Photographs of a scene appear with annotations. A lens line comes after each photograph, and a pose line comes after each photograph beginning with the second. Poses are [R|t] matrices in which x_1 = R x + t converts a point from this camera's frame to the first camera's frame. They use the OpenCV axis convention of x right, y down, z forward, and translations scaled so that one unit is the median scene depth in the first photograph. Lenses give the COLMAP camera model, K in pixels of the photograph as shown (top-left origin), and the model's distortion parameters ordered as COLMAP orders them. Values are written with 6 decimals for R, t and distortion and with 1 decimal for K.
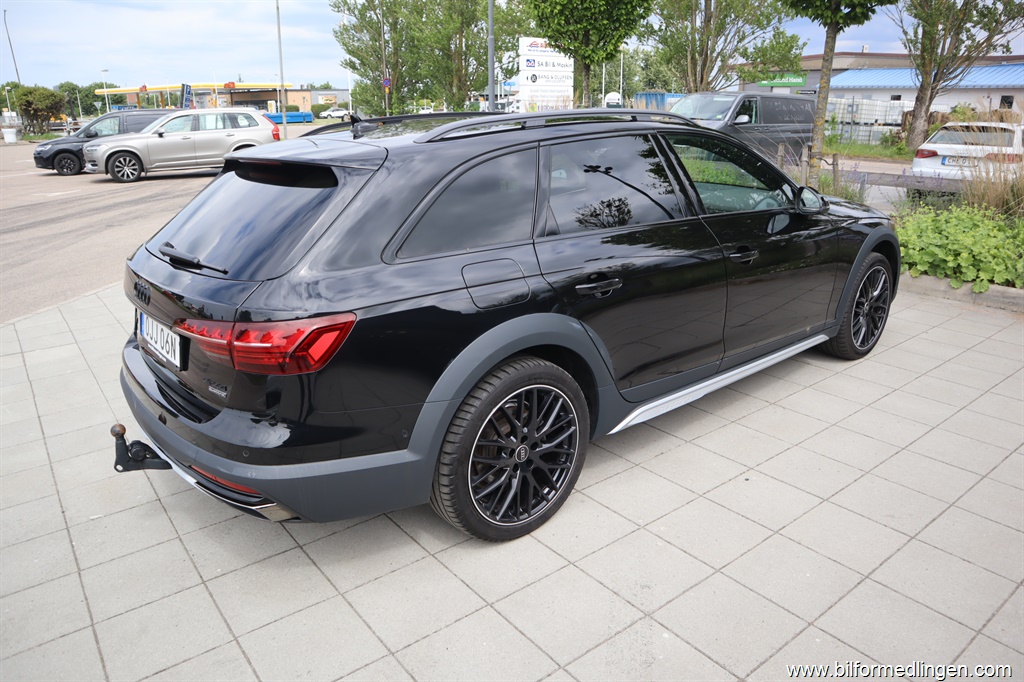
lens RADIAL K [[706.8, 0, 512.0], [0, 706.8, 341.0], [0, 0, 1]] dist [-0.120658, 0.075897]
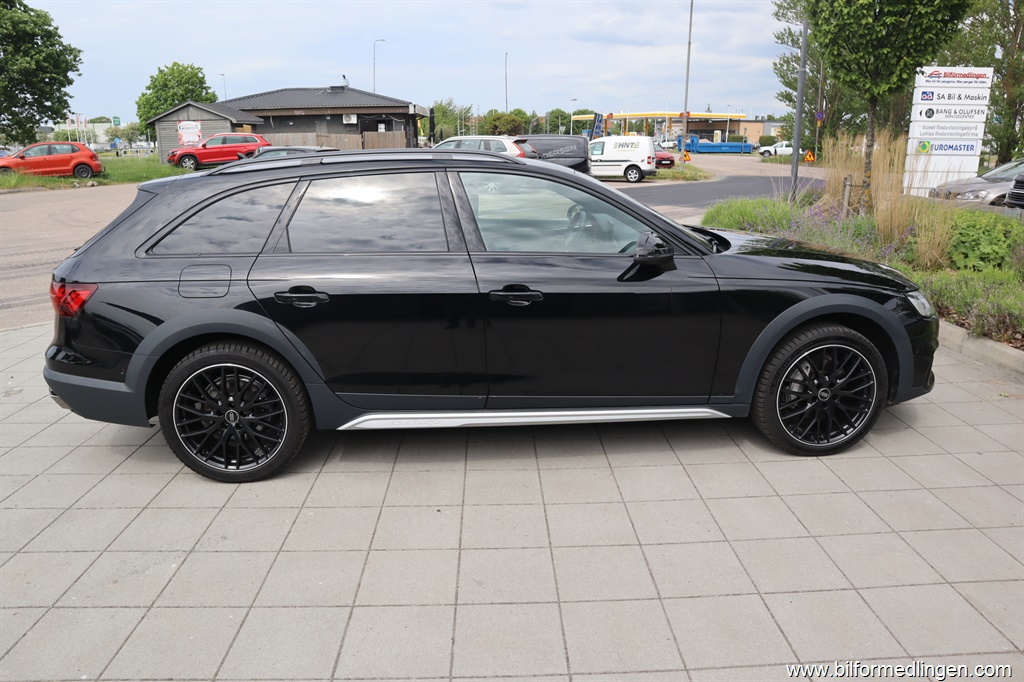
lens RADIAL K [[706.8, 0, 512.0], [0, 706.8, 341.0], [0, 0, 1]] dist [-0.120658, 0.075897]
pose [[0.809150, 0.167964, -0.563084, 0.131669], [-0.190261, 0.981542, 0.019383, -0.011571], [0.555947, 0.091449, 0.826172, 0.026239]]
